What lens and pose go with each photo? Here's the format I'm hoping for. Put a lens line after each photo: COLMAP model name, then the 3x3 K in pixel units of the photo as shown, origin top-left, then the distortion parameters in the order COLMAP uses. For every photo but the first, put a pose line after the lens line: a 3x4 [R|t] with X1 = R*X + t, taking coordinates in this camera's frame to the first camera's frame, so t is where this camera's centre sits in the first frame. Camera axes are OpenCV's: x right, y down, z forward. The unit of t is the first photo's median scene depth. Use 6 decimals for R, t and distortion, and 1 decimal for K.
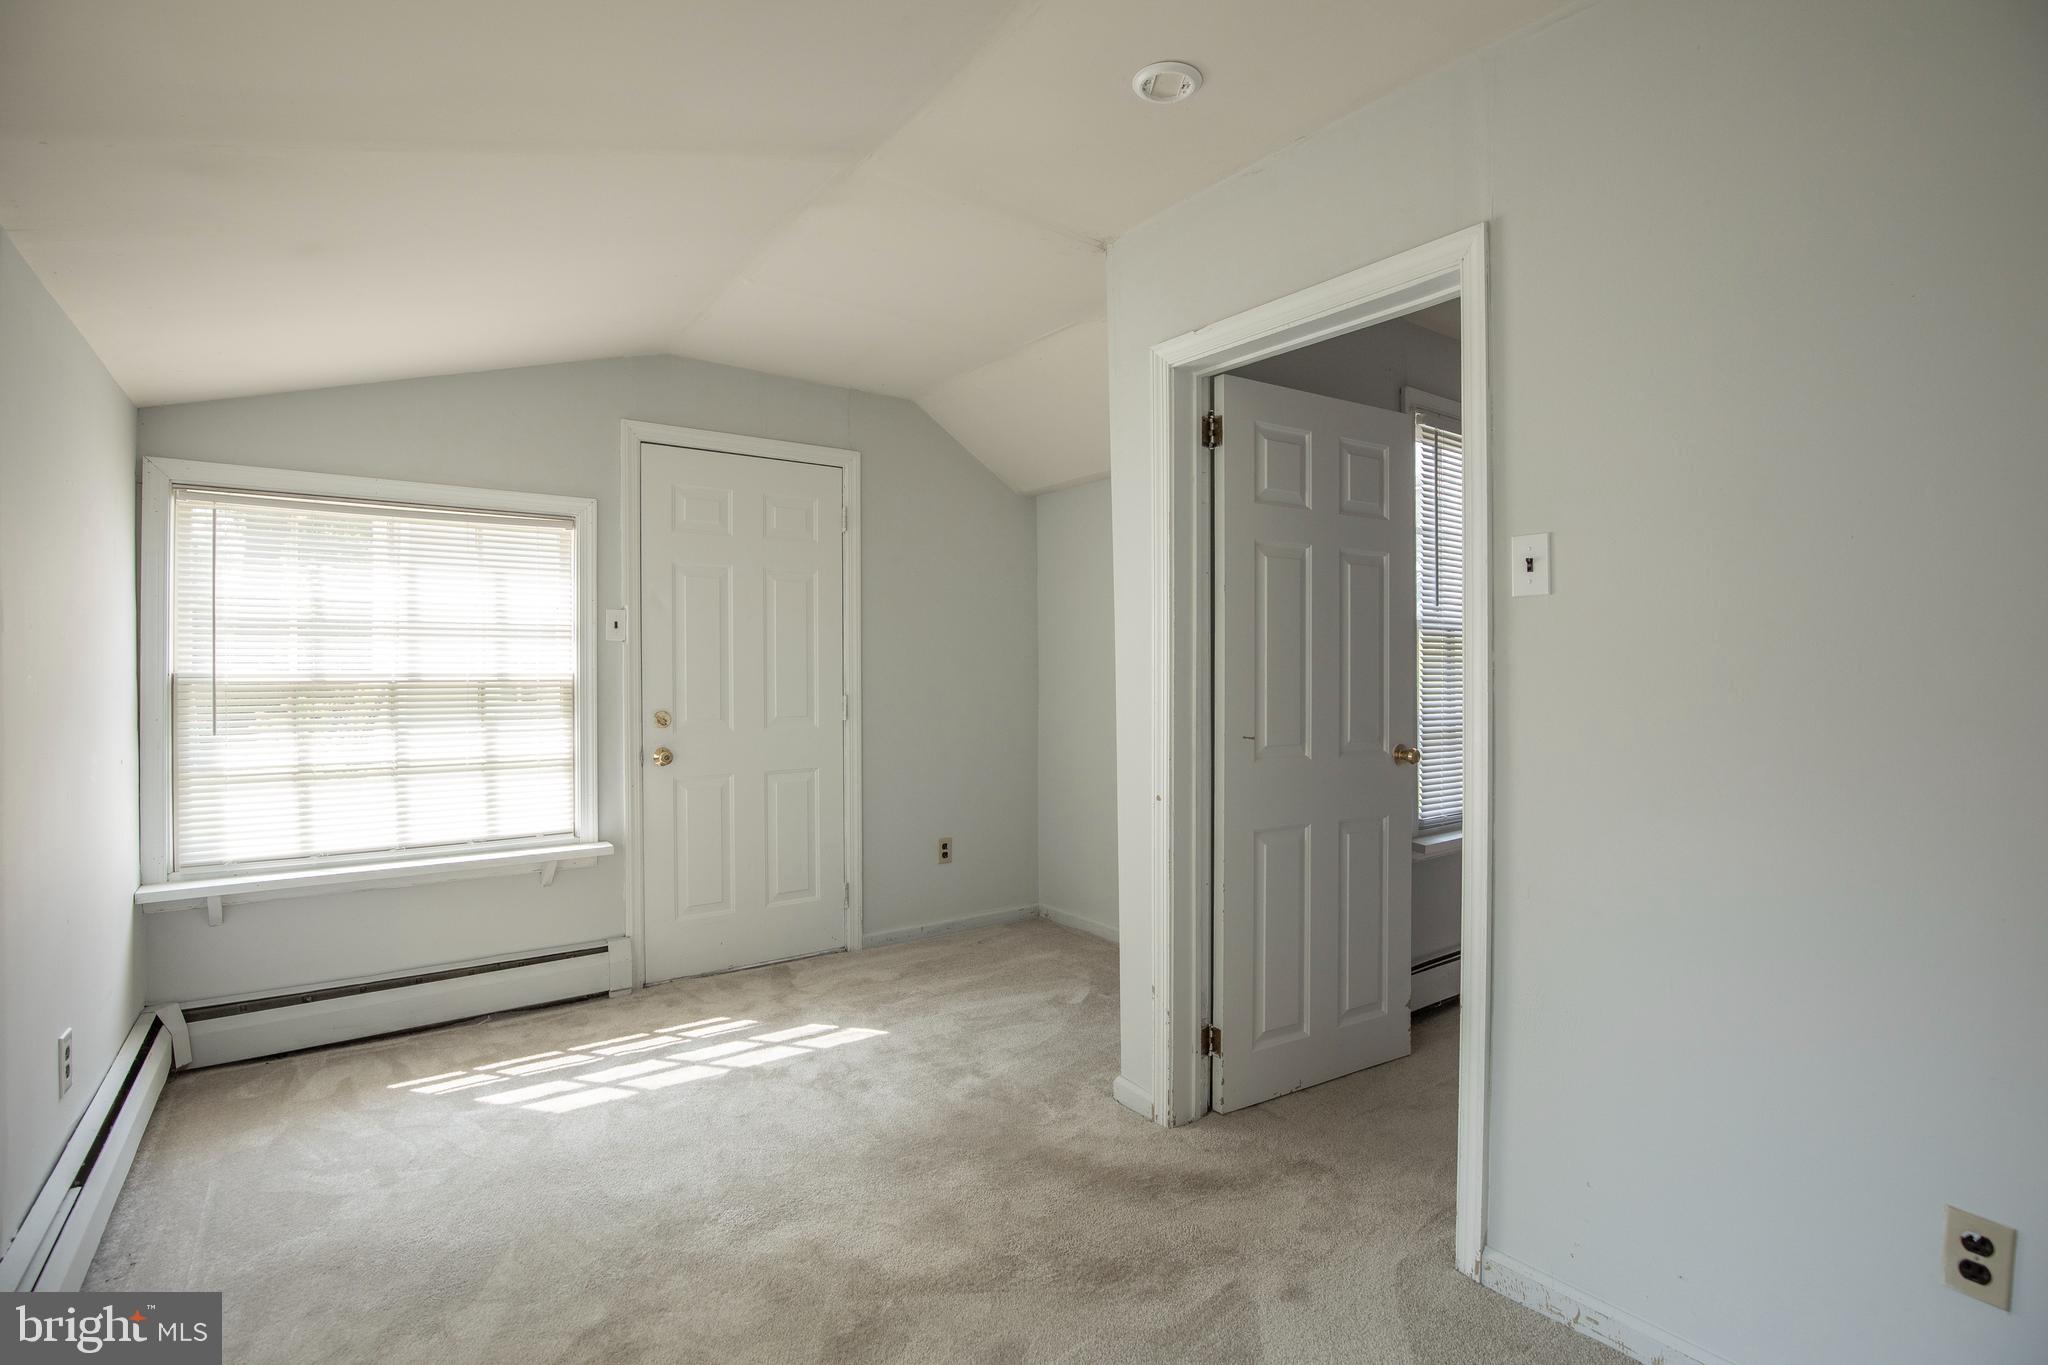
lens RADIAL K [[941.7, 0, 1027.9], [0, 941.7, 667.1], [0, 0, 1]] dist [-0.042907, 0.009340]
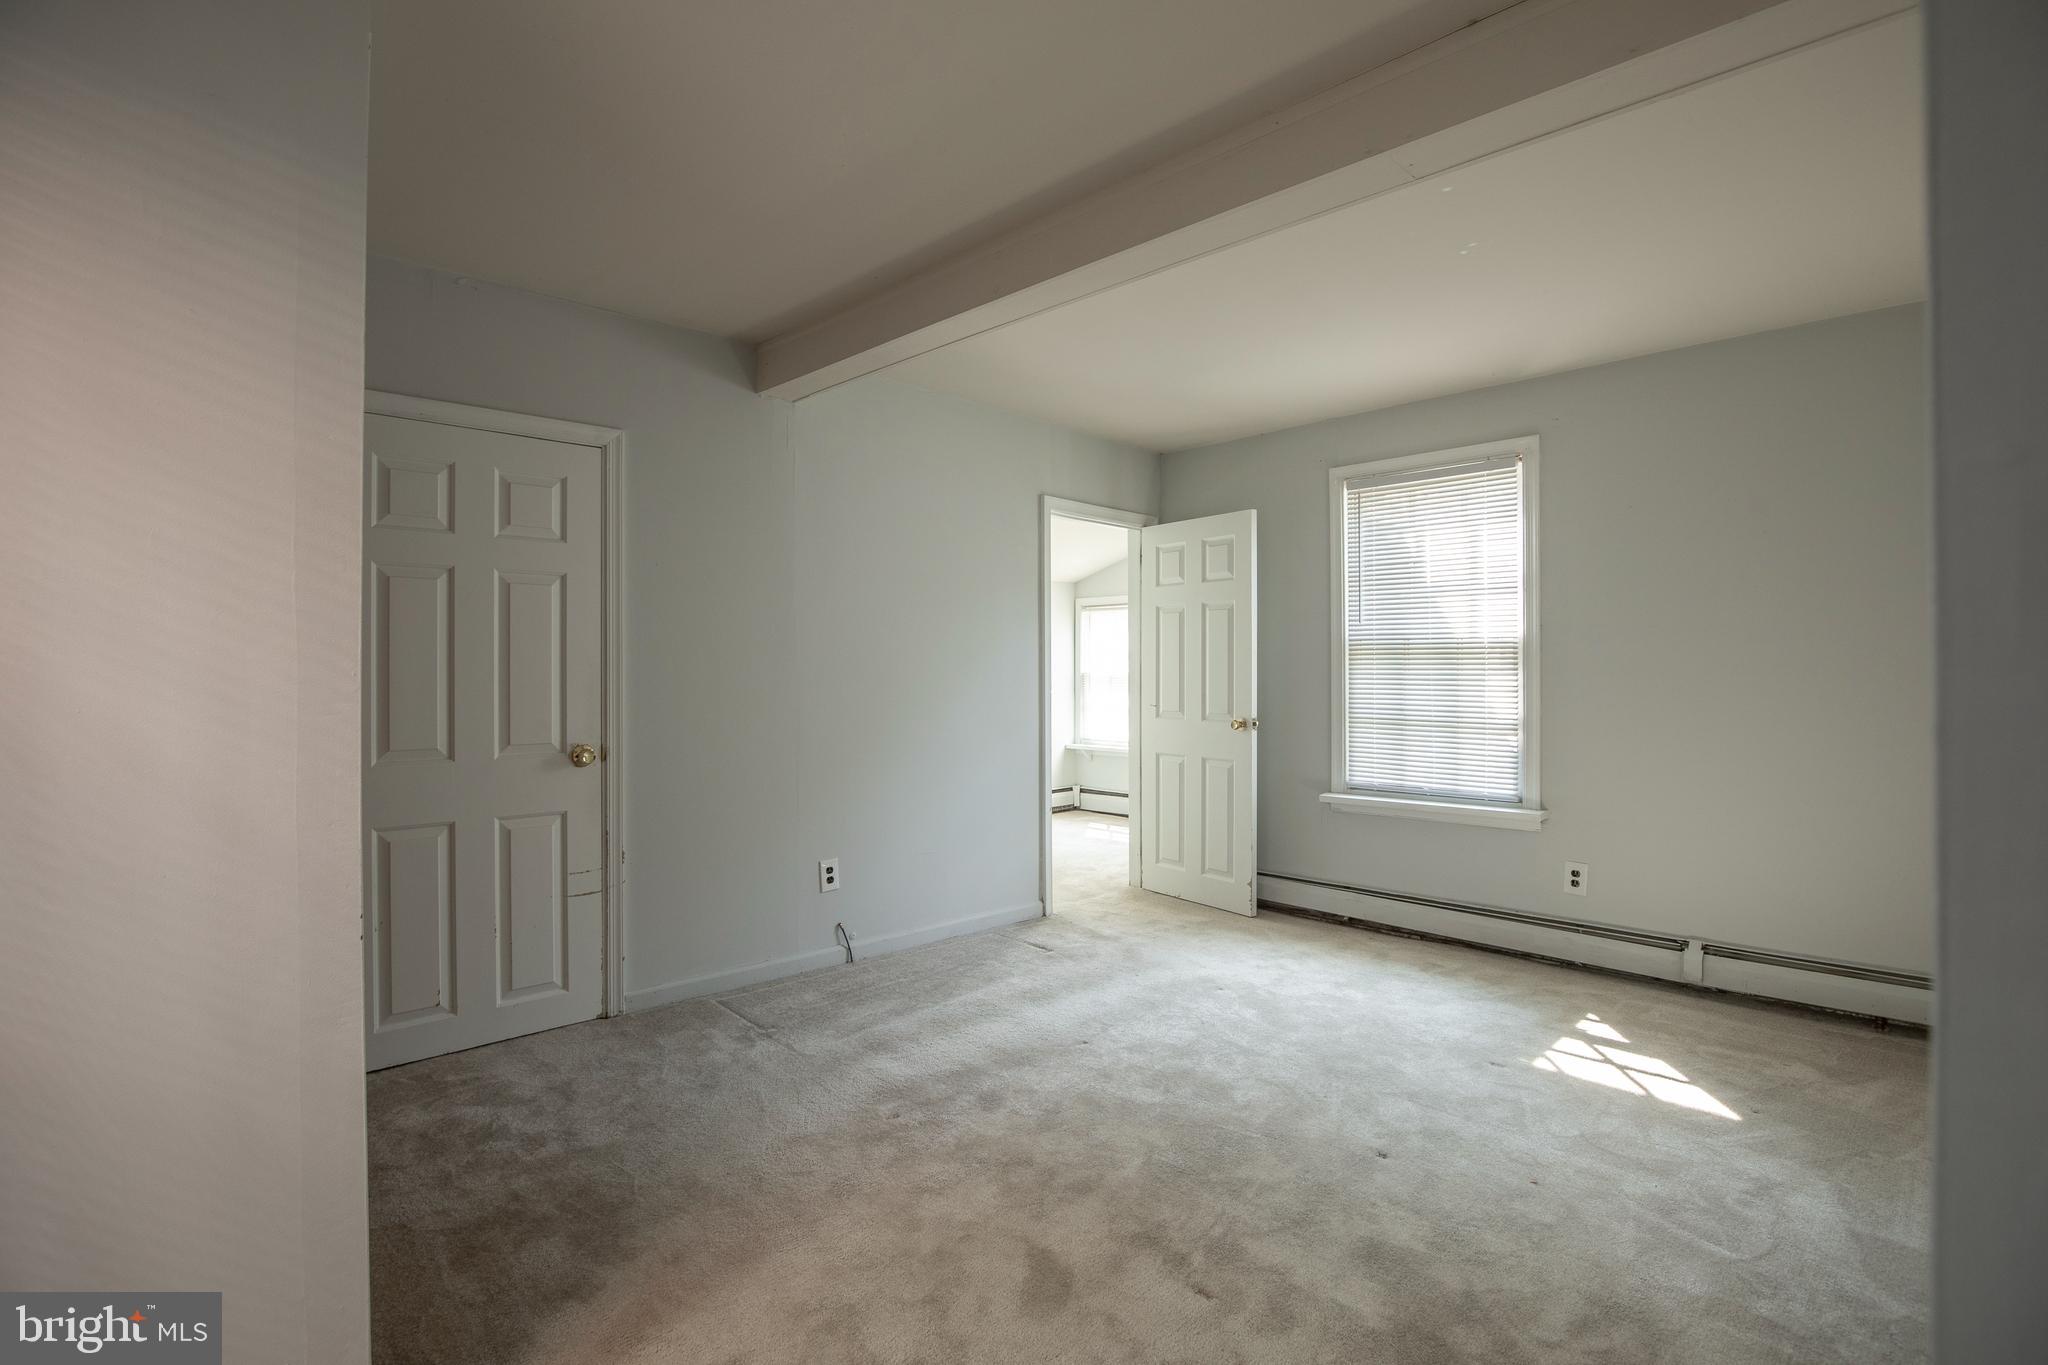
lens RADIAL K [[941.7, 0, 1027.9], [0, 941.7, 667.1], [0, 0, 1]] dist [-0.042907, 0.009340]
pose [[0.130906, -0.001325, -0.991394, 1.983866], [0.001663, 0.999998, -0.001117, -0.004965], [0.991393, -0.001503, 0.130908, 0.423293]]
